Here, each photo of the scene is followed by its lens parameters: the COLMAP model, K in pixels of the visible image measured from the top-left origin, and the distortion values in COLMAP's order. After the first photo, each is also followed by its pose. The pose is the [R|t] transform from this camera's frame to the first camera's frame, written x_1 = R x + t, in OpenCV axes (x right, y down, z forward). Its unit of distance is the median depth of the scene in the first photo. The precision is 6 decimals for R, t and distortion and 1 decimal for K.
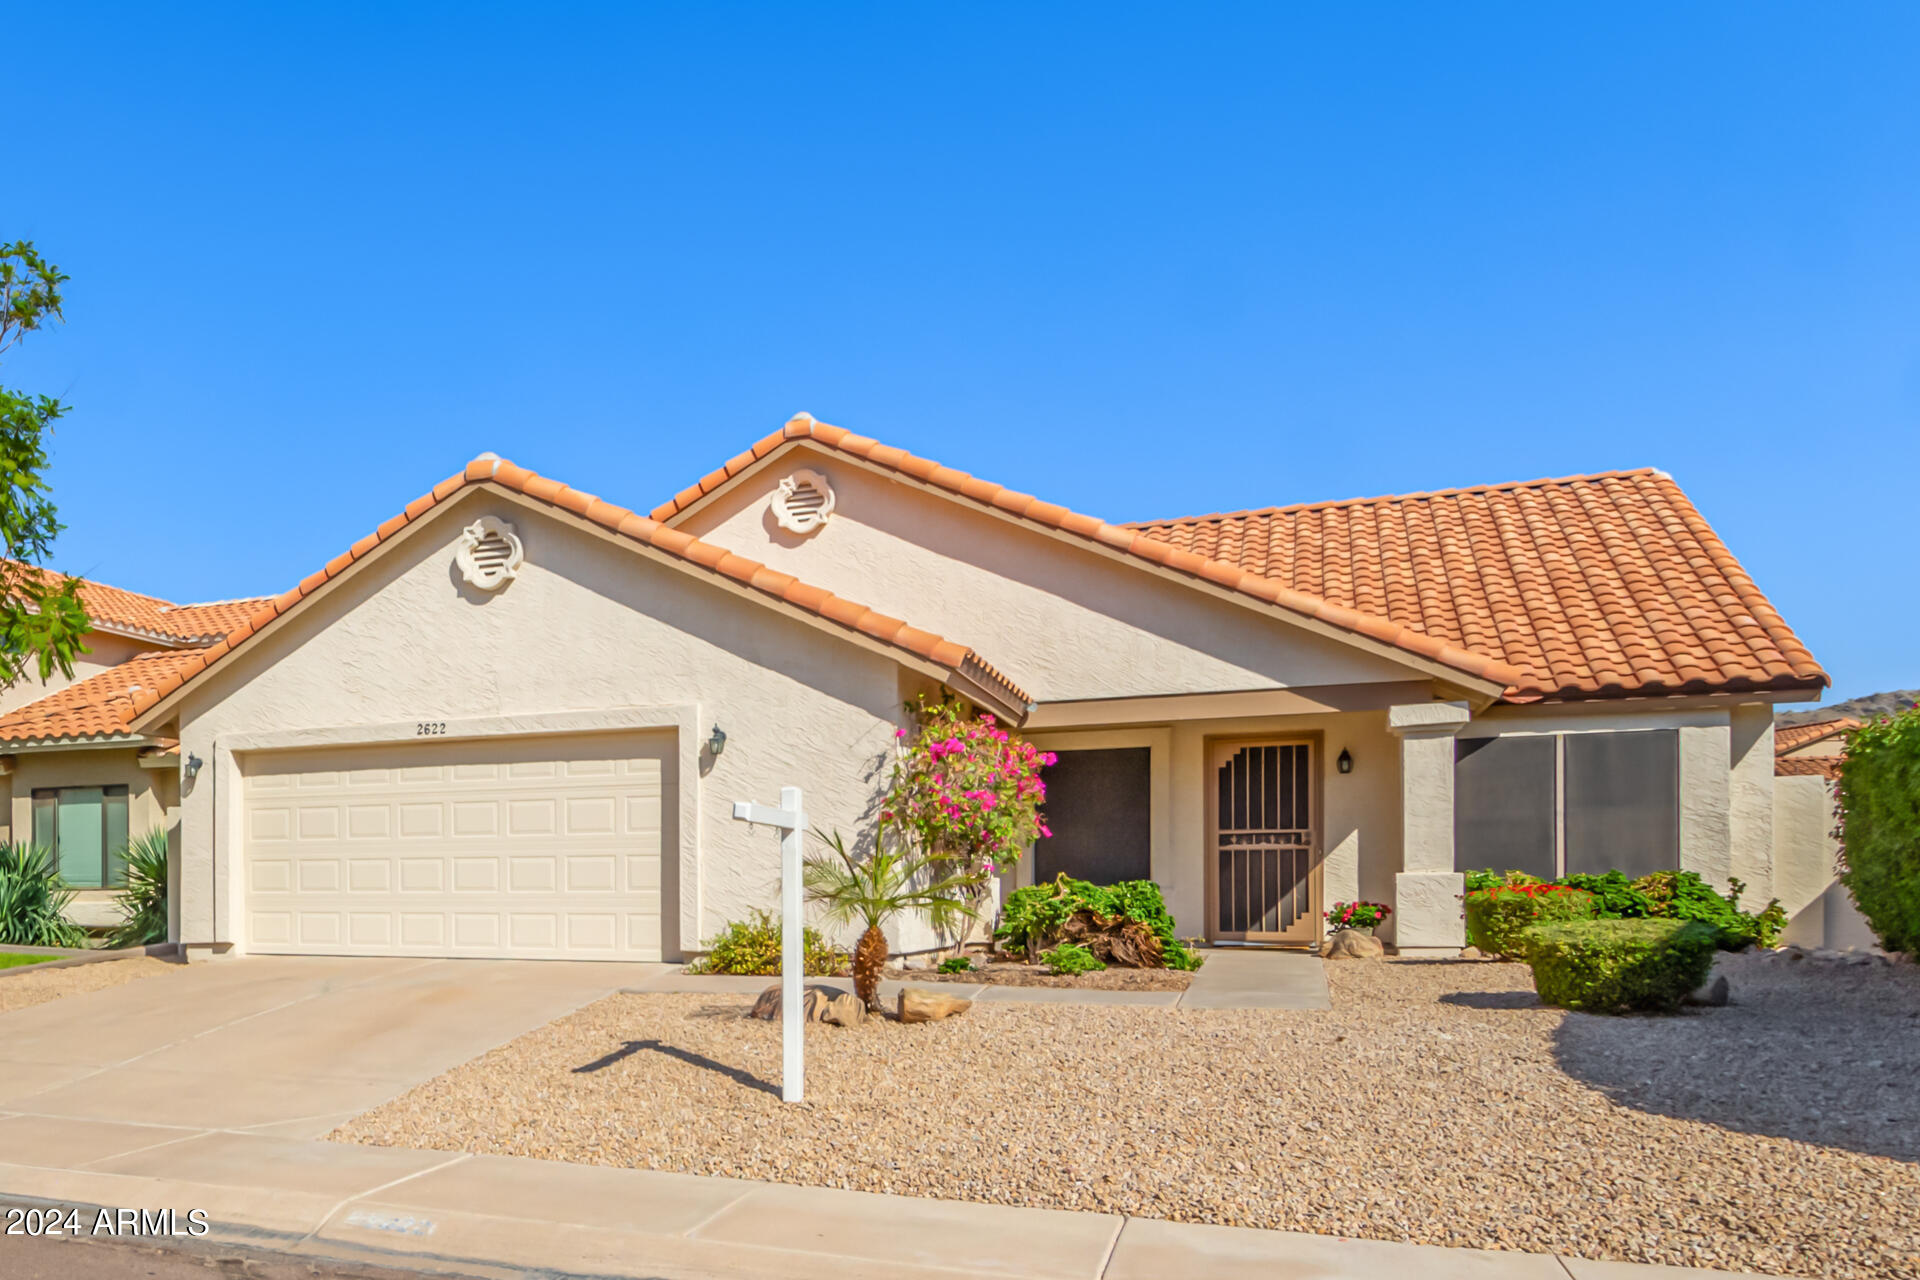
lens RADIAL K [[1073.7, 0, 960.0], [0, 1073.7, 609.1], [0, 0, 1]] dist [-0.002873, -0.001744]
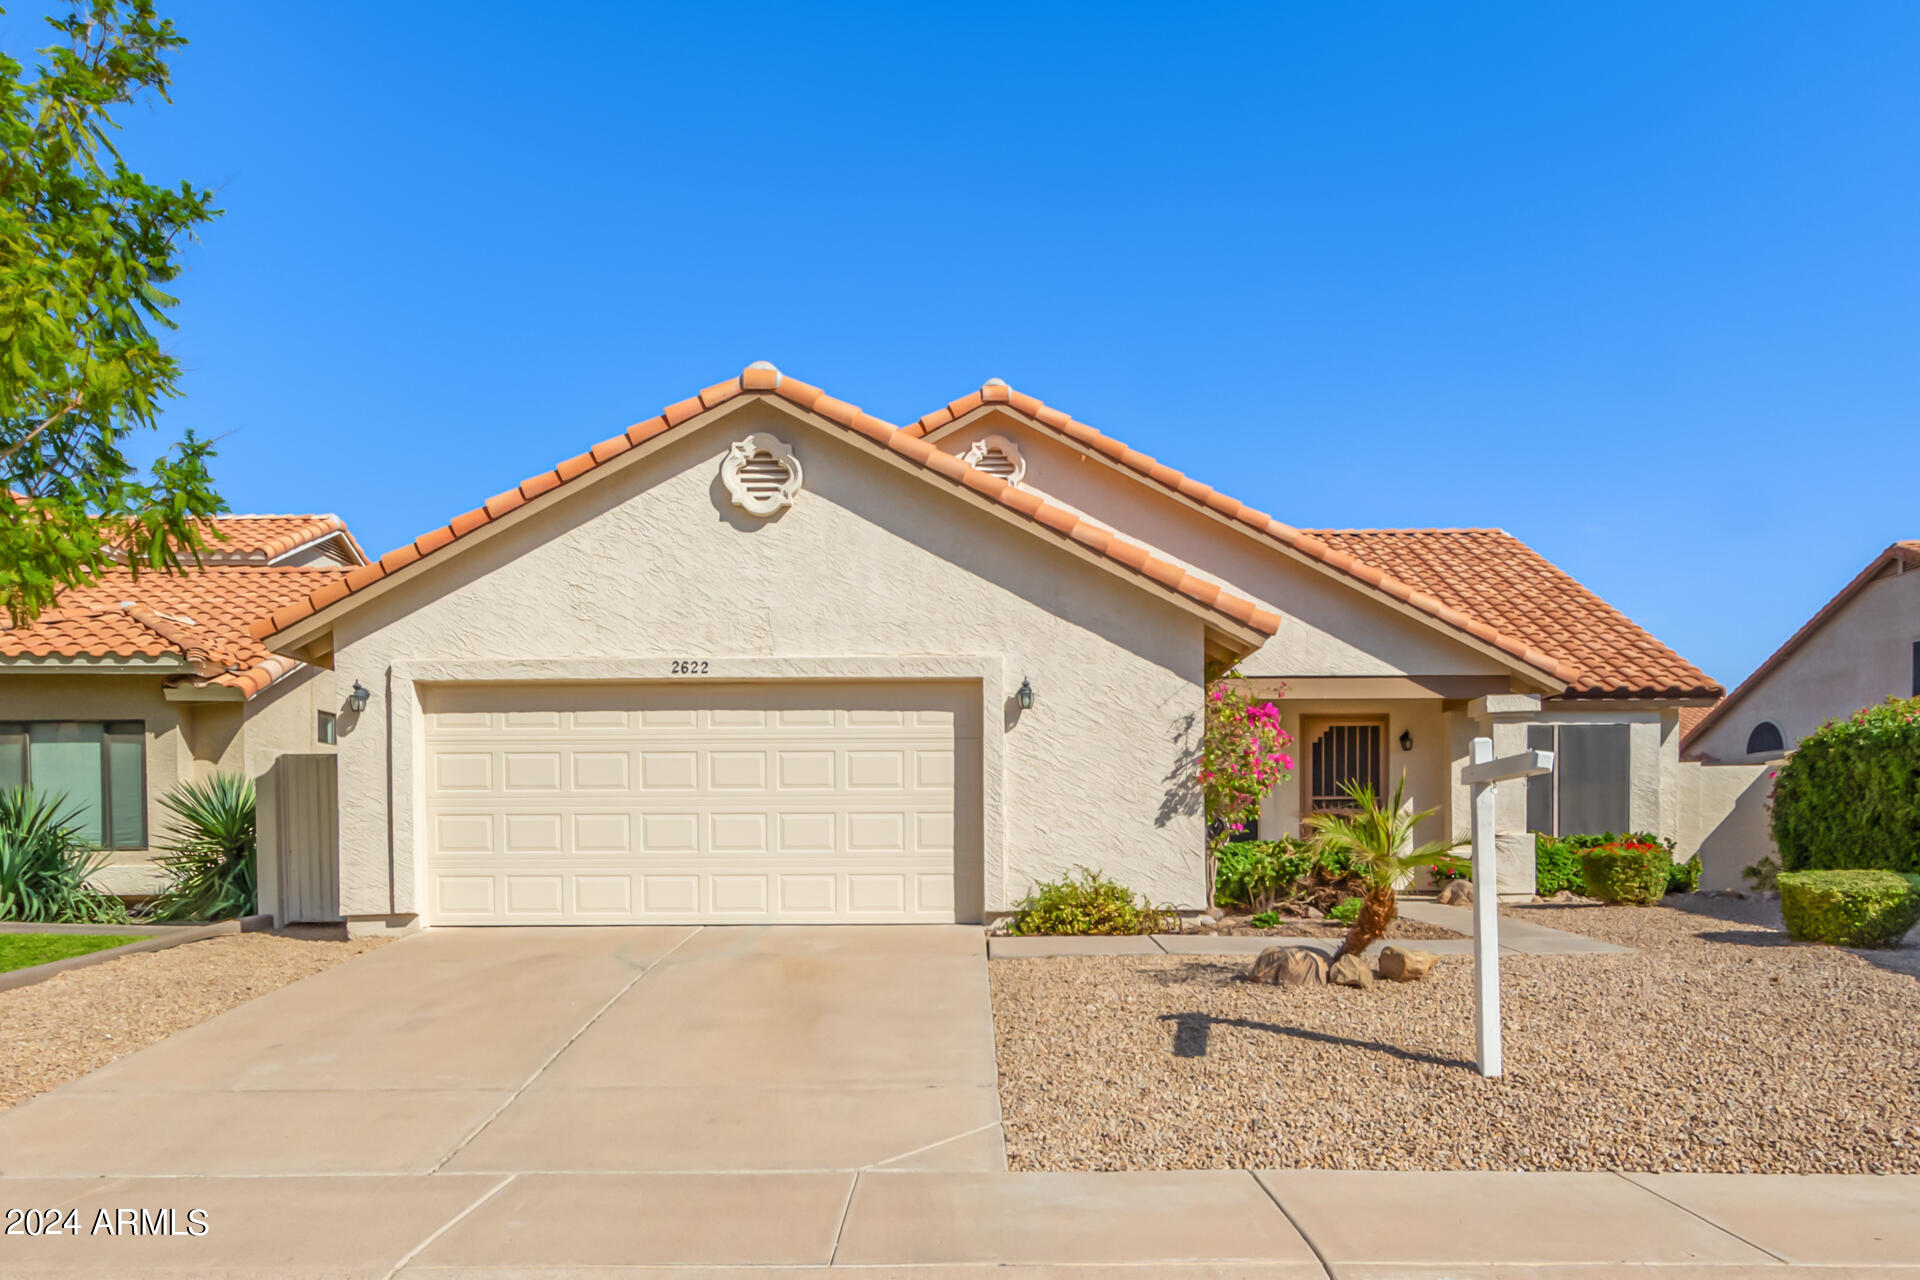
lens RADIAL K [[890.8, 0, 982.3], [0, 890.8, 654.1], [0, 0, 1]] dist [0.001668, -0.003268]
pose [[0.956428, 0.060475, 0.285637, -0.467063], [-0.072522, 0.996860, 0.031781, 0.059536], [-0.282818, -0.051111, 0.957811, 0.232485]]
